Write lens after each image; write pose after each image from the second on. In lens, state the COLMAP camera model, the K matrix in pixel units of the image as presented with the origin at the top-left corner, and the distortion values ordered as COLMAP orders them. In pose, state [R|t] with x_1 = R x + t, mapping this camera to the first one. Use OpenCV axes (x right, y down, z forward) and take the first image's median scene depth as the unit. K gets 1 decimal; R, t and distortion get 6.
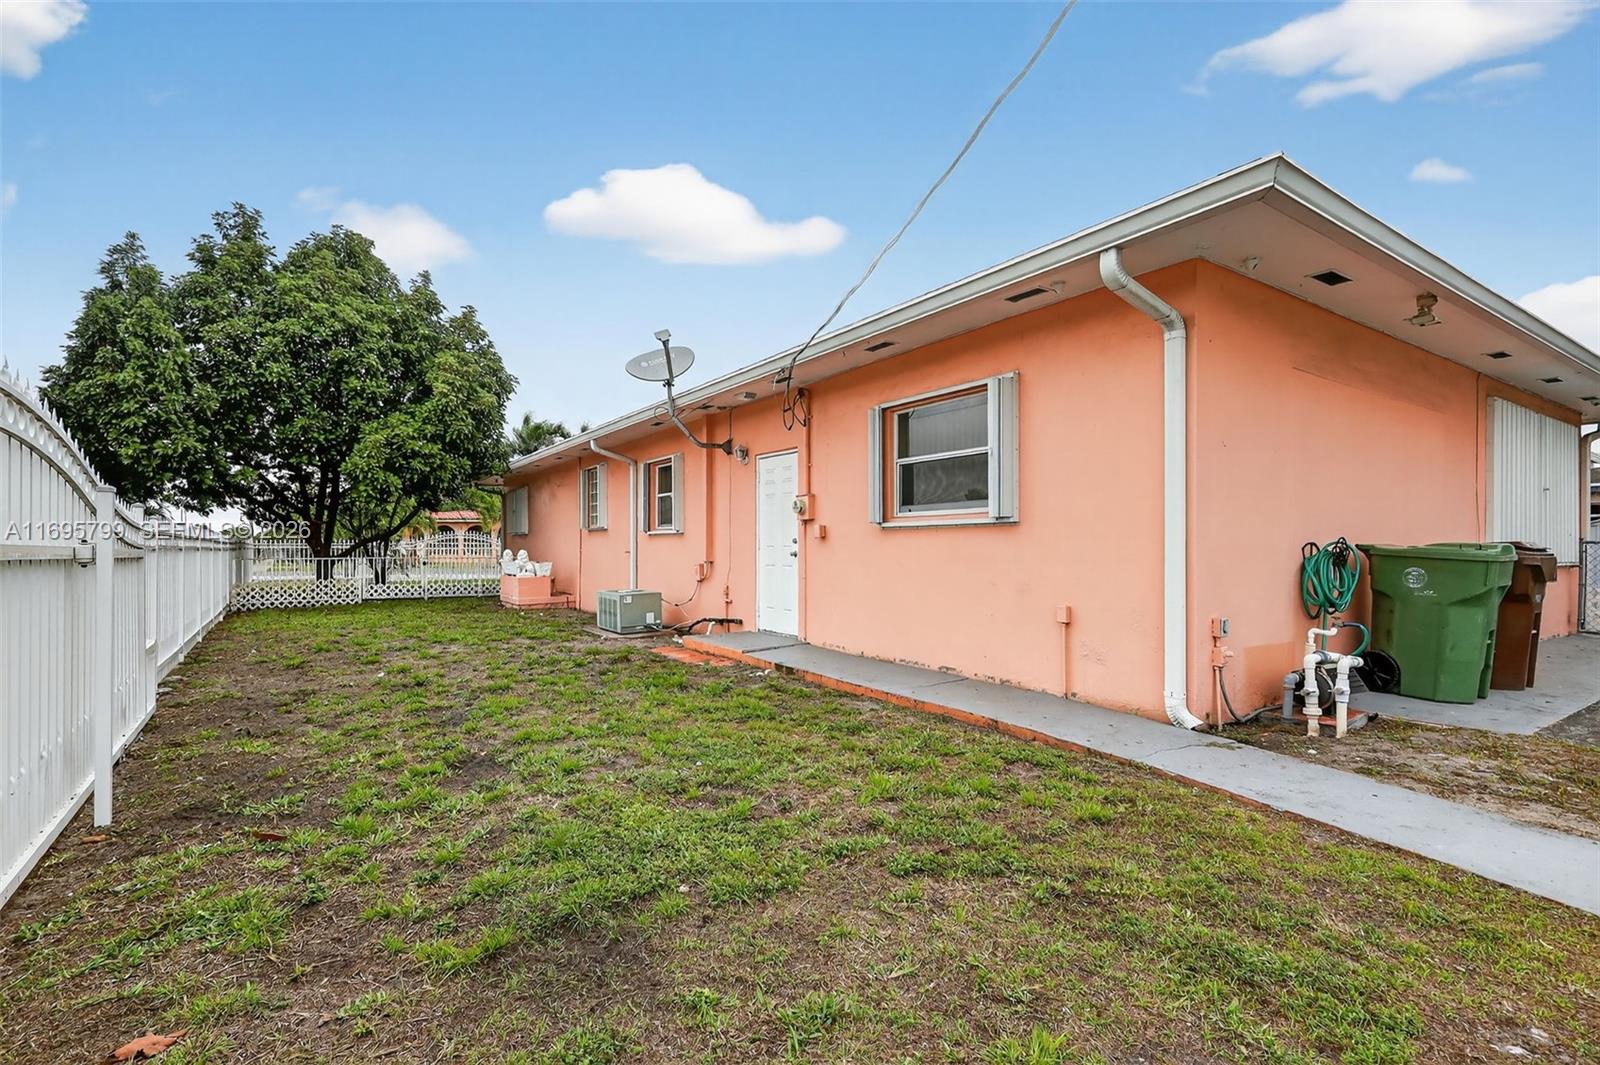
lens RADIAL K [[741.8, 0, 778.9], [0, 741.8, 542.9], [0, 0, 1]] dist [-0.001900, 0.001901]
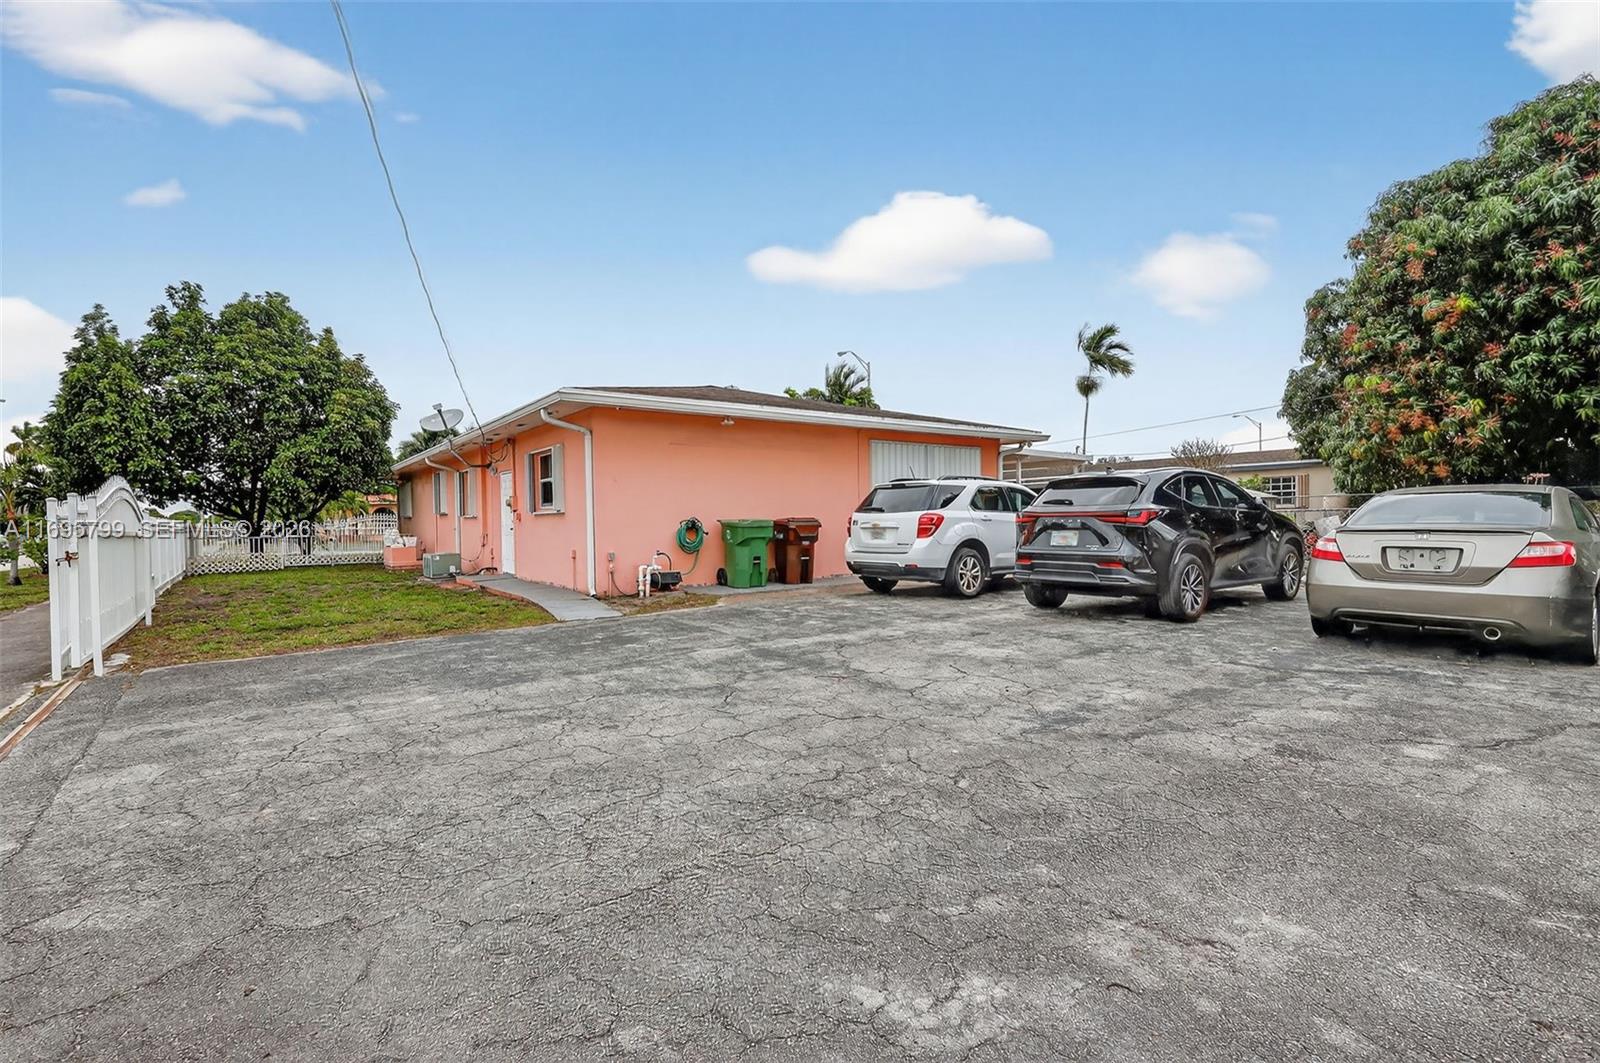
lens RADIAL K [[741.8, 0, 794.8], [0, 741.8, 530.4], [0, 0, 1]] dist [-0.001900, 0.001901]
pose [[0.998368, -0.018007, 0.054191, 0.363250], [0.017005, 0.999677, 0.018901, -0.002238], [-0.054514, -0.017949, 0.998352, -0.503109]]
